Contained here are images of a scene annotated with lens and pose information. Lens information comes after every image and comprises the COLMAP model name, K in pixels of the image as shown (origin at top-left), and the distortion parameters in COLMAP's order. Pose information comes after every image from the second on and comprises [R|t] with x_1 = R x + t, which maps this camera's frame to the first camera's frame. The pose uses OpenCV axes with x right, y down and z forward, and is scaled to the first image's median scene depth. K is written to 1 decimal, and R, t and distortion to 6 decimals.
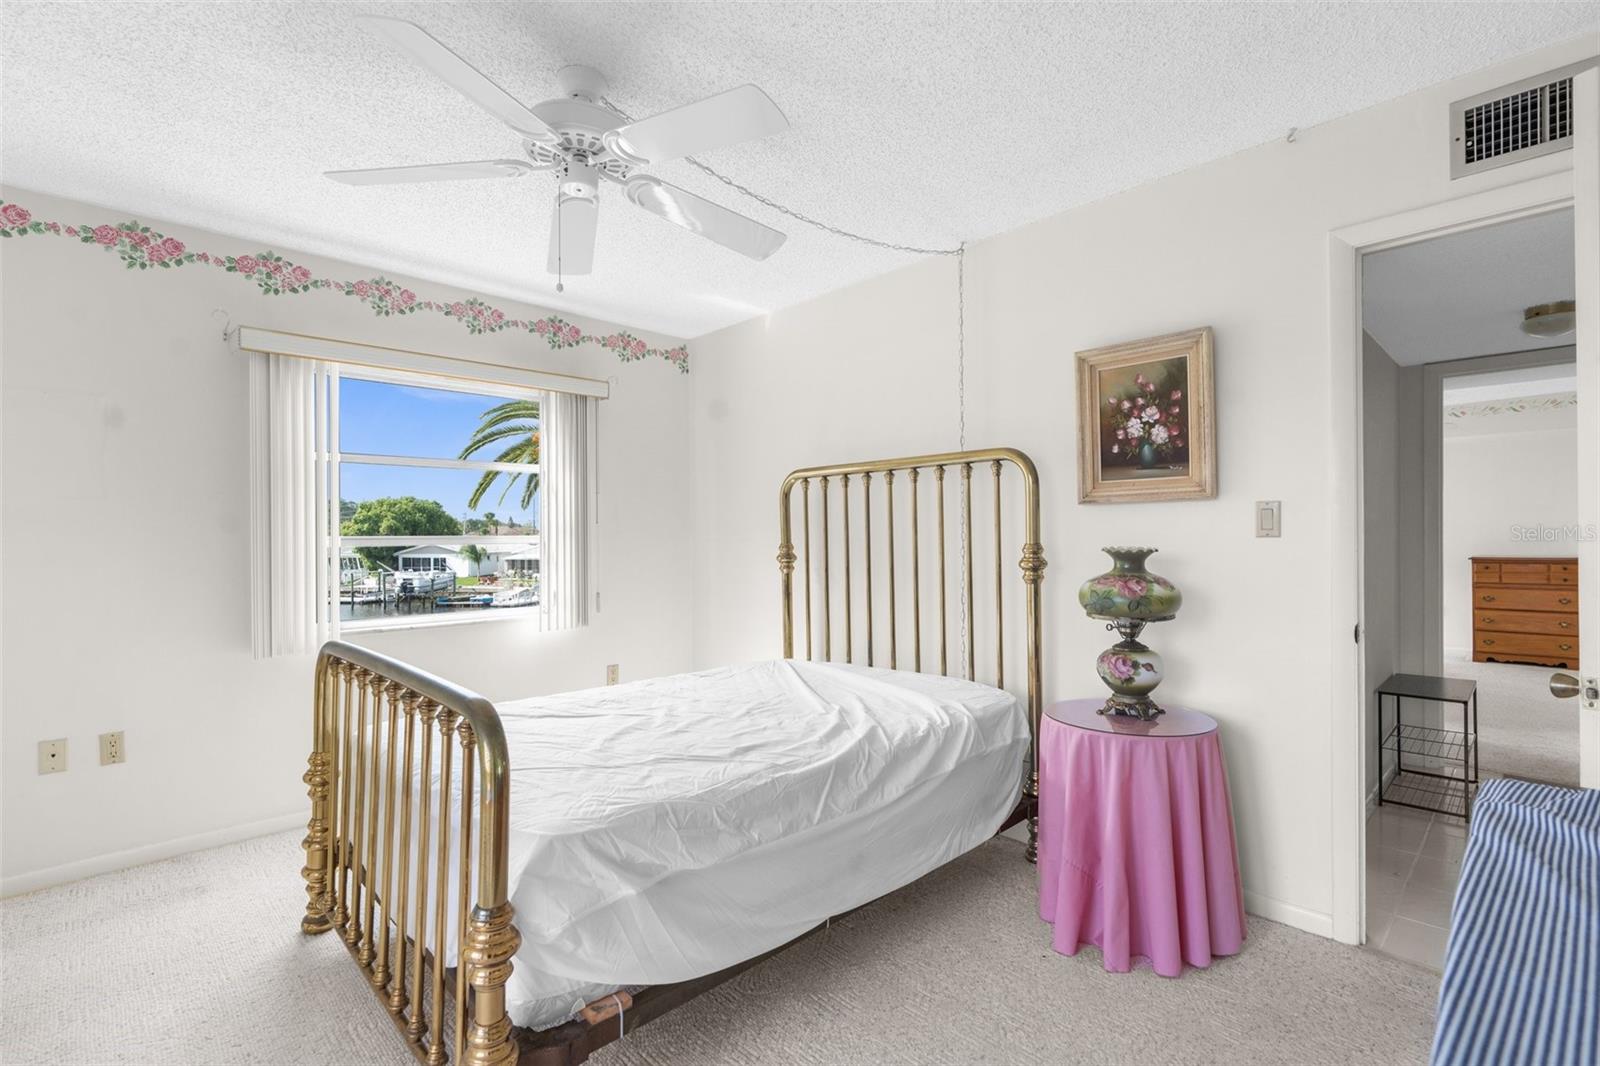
lens RADIAL K [[741.5, 0, 803.0], [0, 741.5, 539.8], [0, 0, 1]] dist [-0.012276, 0.003010]
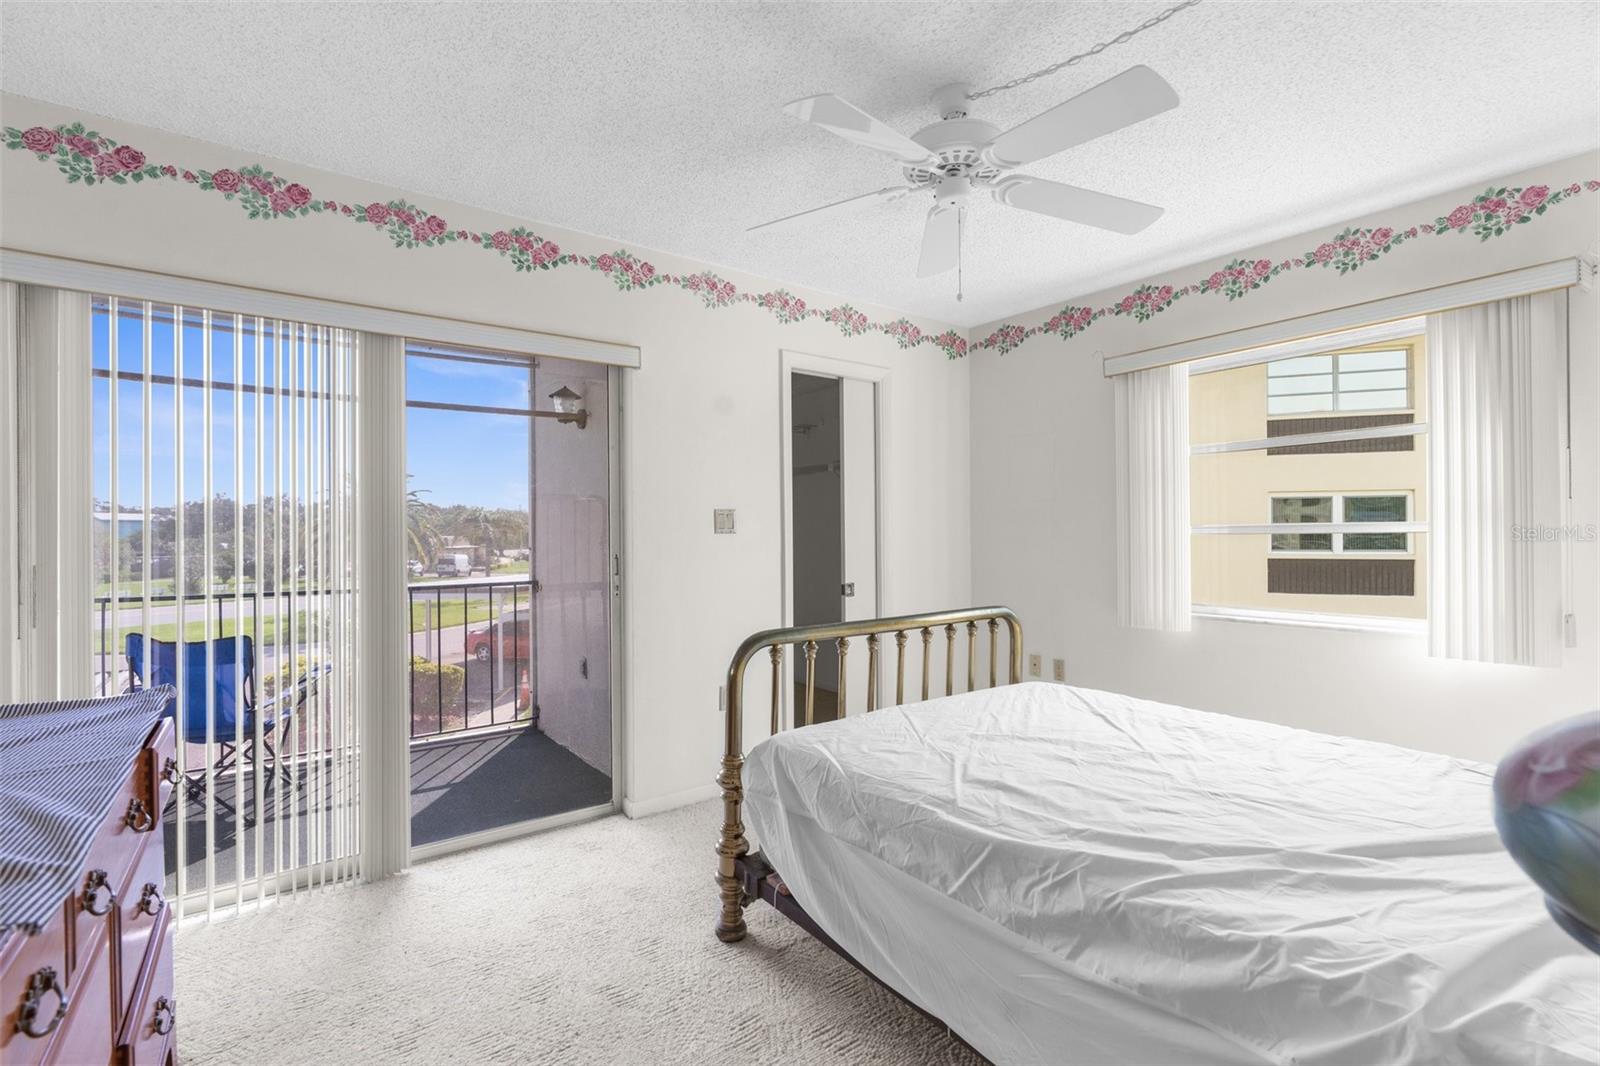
lens RADIAL K [[741.5, 0, 800.7], [0, 741.5, 527.1], [0, 0, 1]] dist [-0.012276, 0.003010]
pose [[-0.158413, -0.002471, -0.987370, 0.715874], [0.004983, 0.999982, -0.003302, -0.000607], [0.987360, -0.005443, -0.158398, 0.858233]]
